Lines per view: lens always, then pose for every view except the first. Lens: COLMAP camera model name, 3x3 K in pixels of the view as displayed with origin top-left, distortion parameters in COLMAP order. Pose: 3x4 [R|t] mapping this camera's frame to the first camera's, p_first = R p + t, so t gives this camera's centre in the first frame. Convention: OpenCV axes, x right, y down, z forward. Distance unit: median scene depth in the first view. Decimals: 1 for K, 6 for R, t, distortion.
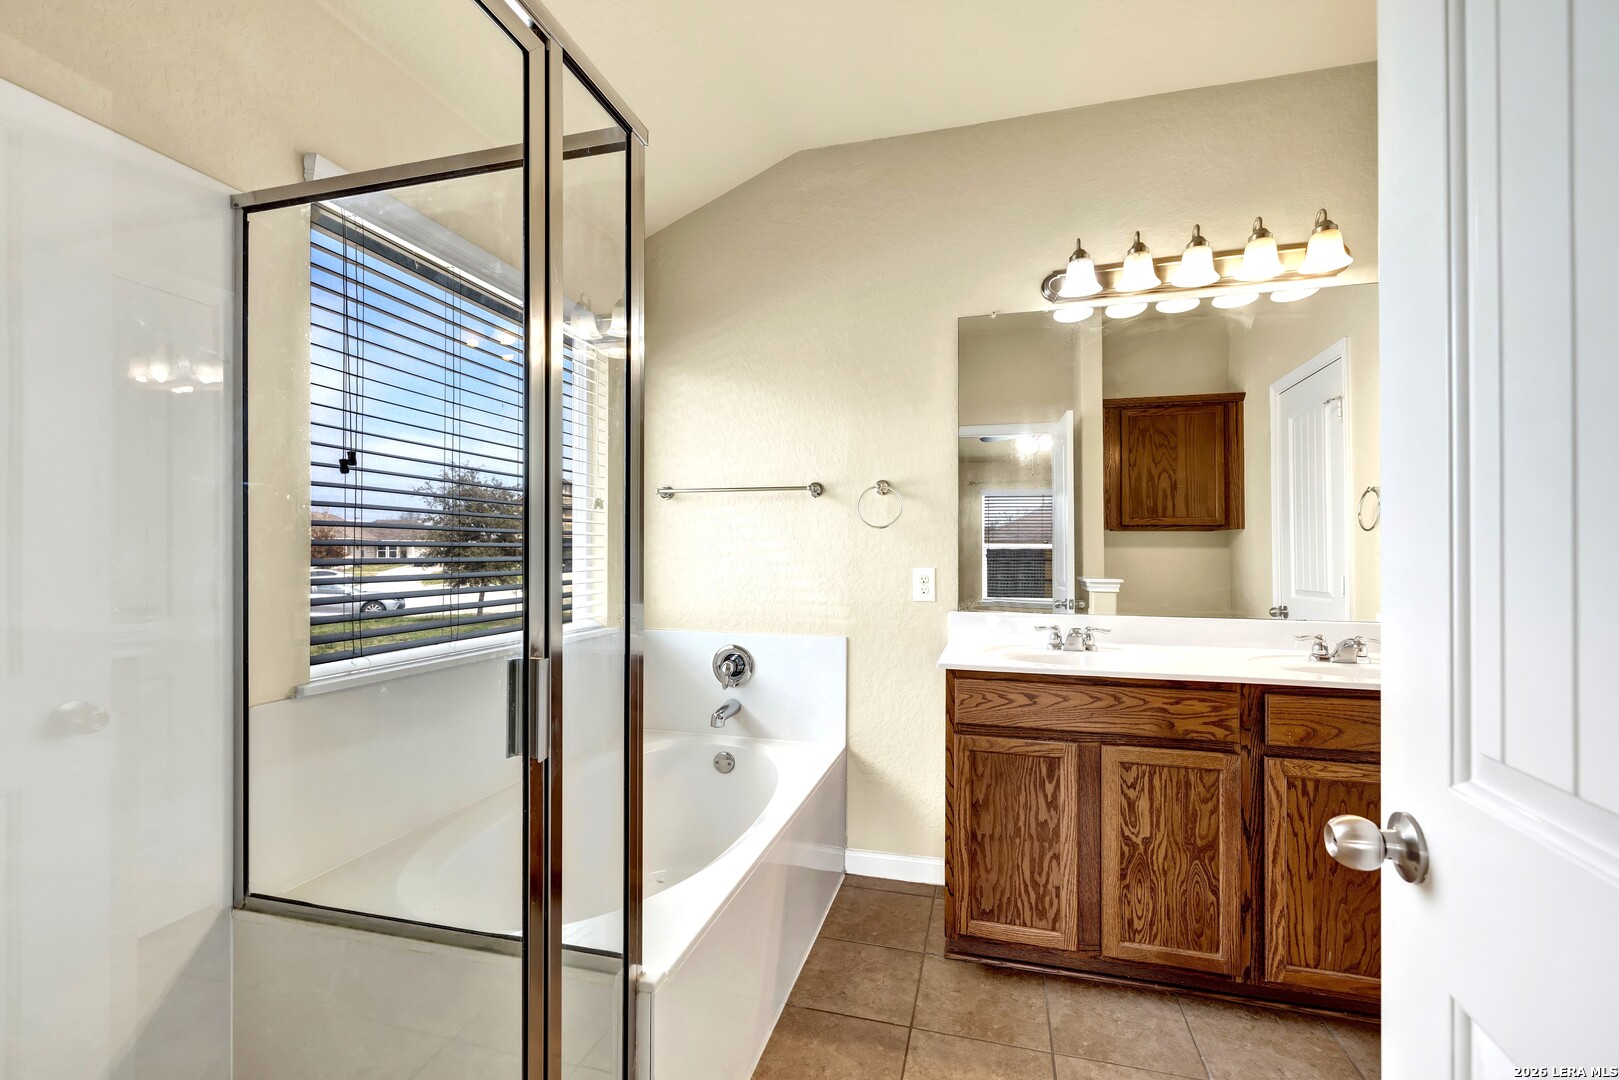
lens RADIAL K [[684.2, 0, 813.3], [0, 684.2, 540.8], [0, 0, 1]] dist [0.005508, 0.000469]
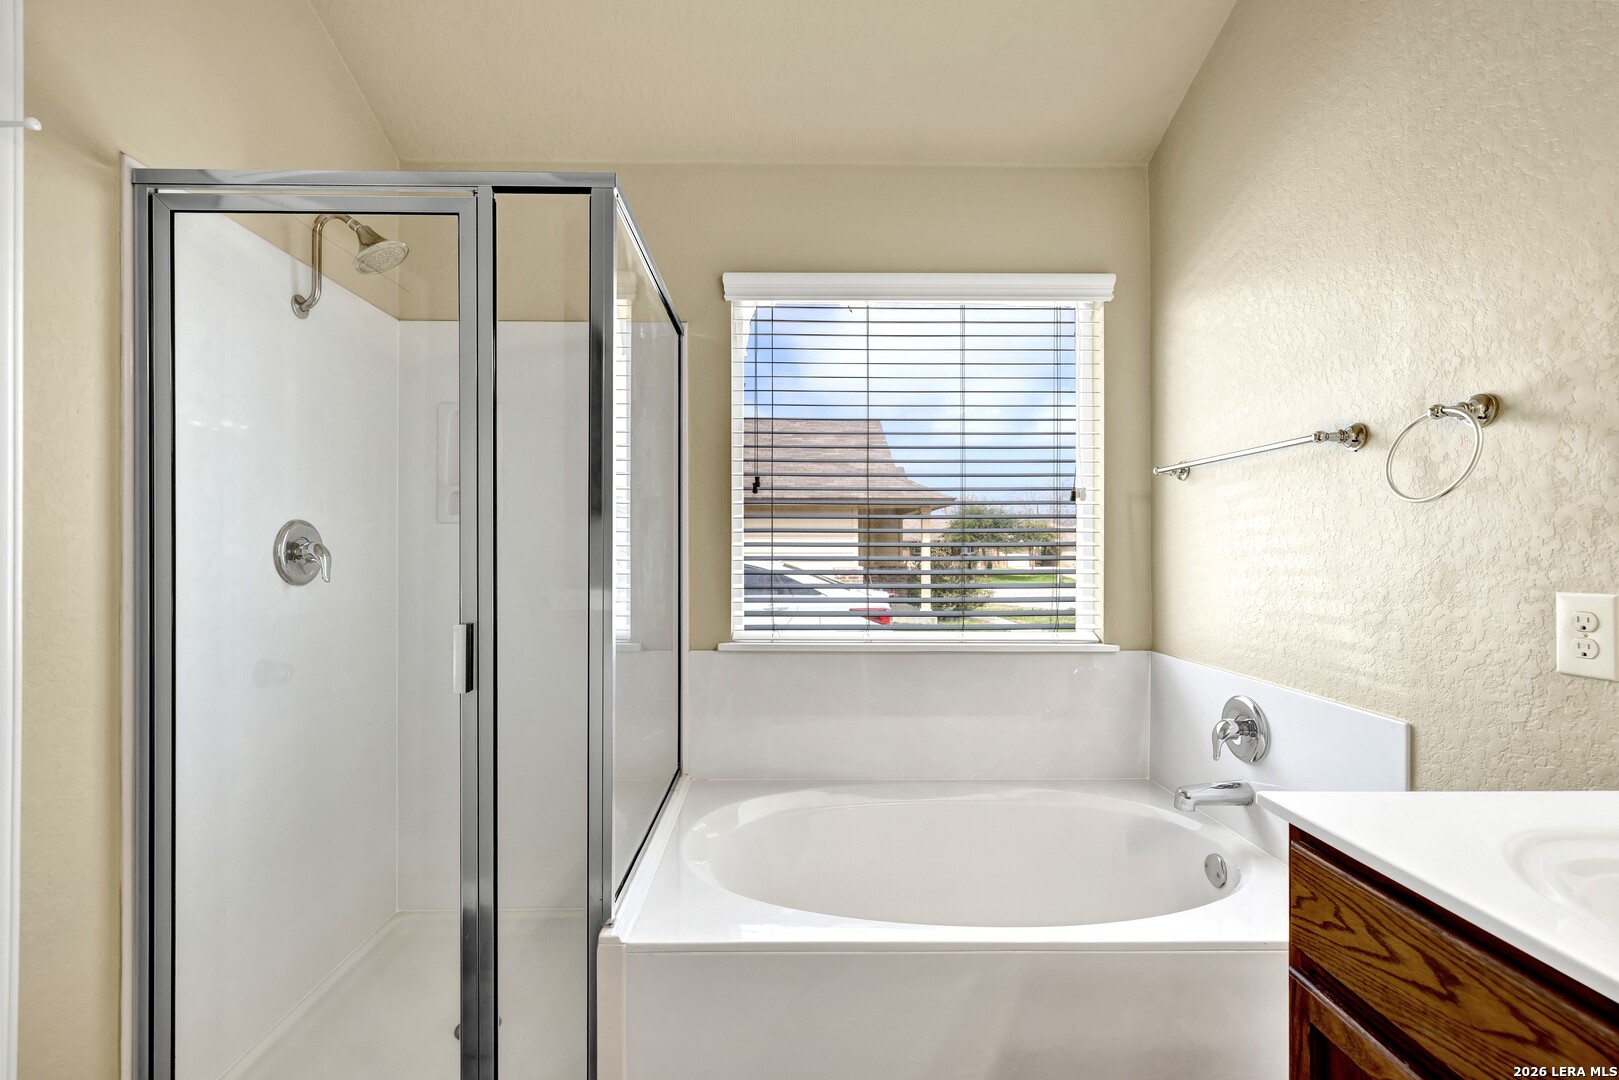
lens RADIAL K [[694.1, 0, 795.8], [0, 694.1, 543.5], [0, 0, 1]] dist [0.001138, 0.000387]
pose [[0.277756, -0.008650, -0.960613, 0.579222], [0.012225, 0.999910, -0.005469, 0.009589], [0.960574, -0.010224, 0.277837, 0.607454]]
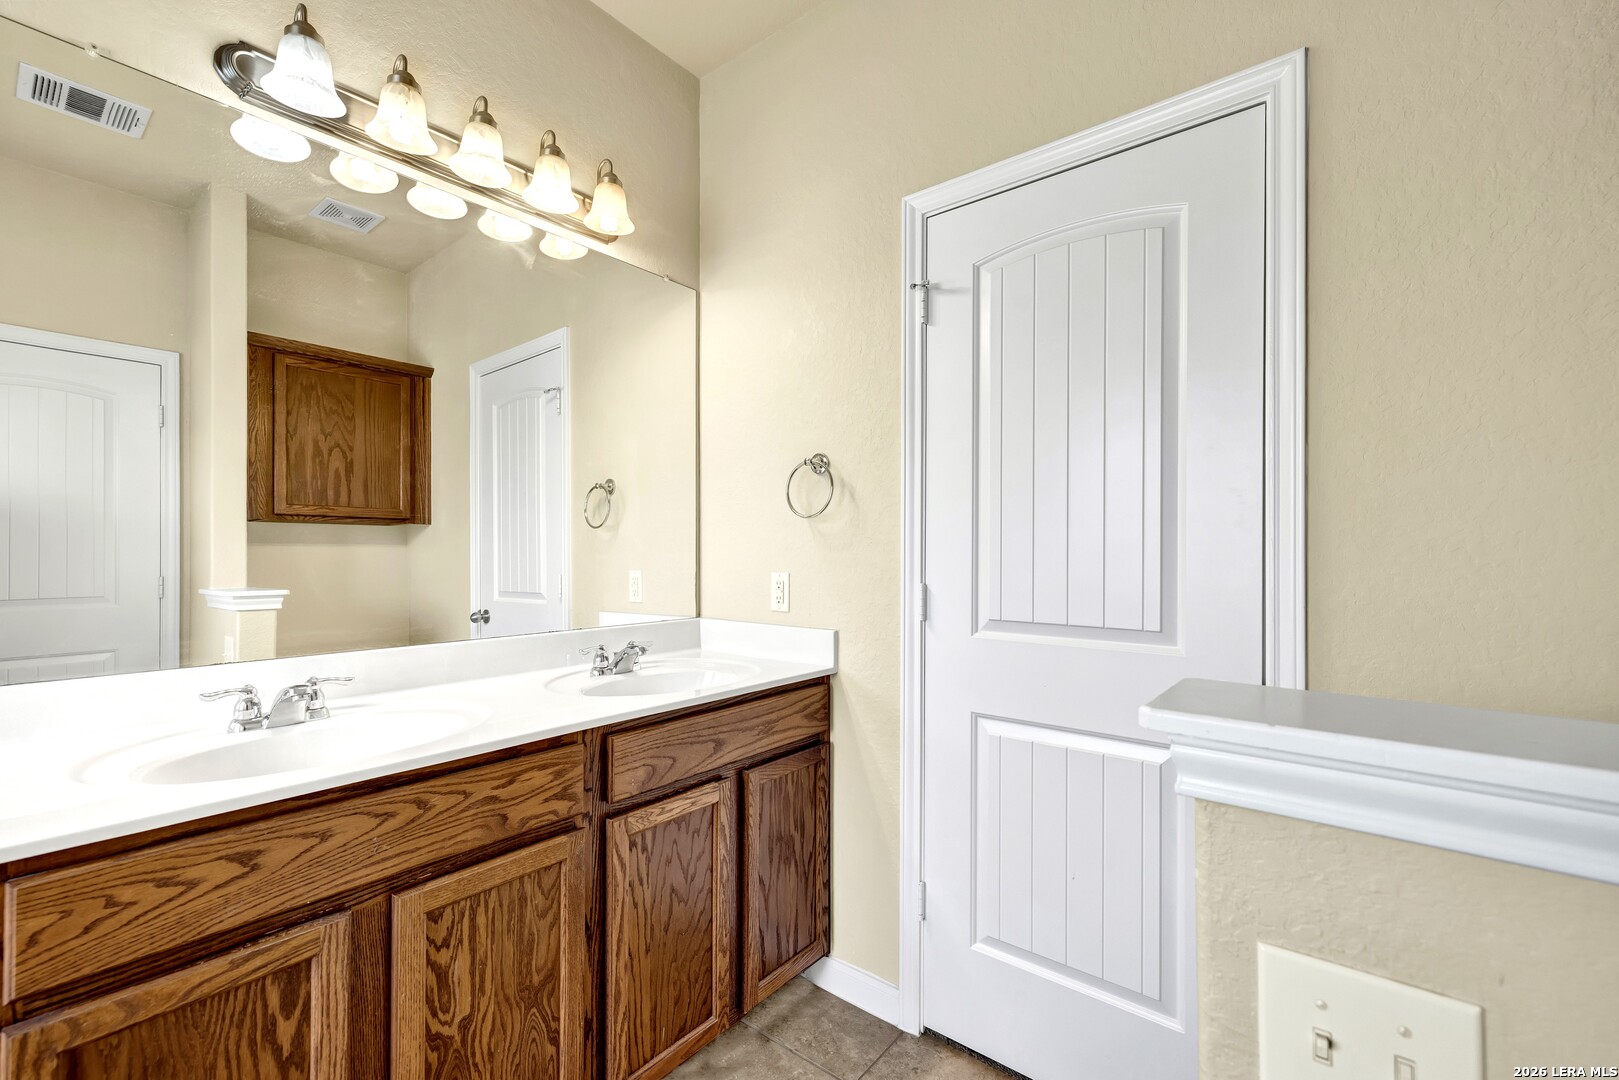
lens RADIAL K [[689.6, 0, 777.2], [0, 689.6, 543.6], [0, 0, 1]] dist [0.000070, 0.000344]
pose [[0.424668, 0.007412, 0.905319, 0.044308], [-0.011503, 0.999930, -0.002791, 0.009719], [-0.905276, -0.009229, 0.424724, 0.482519]]
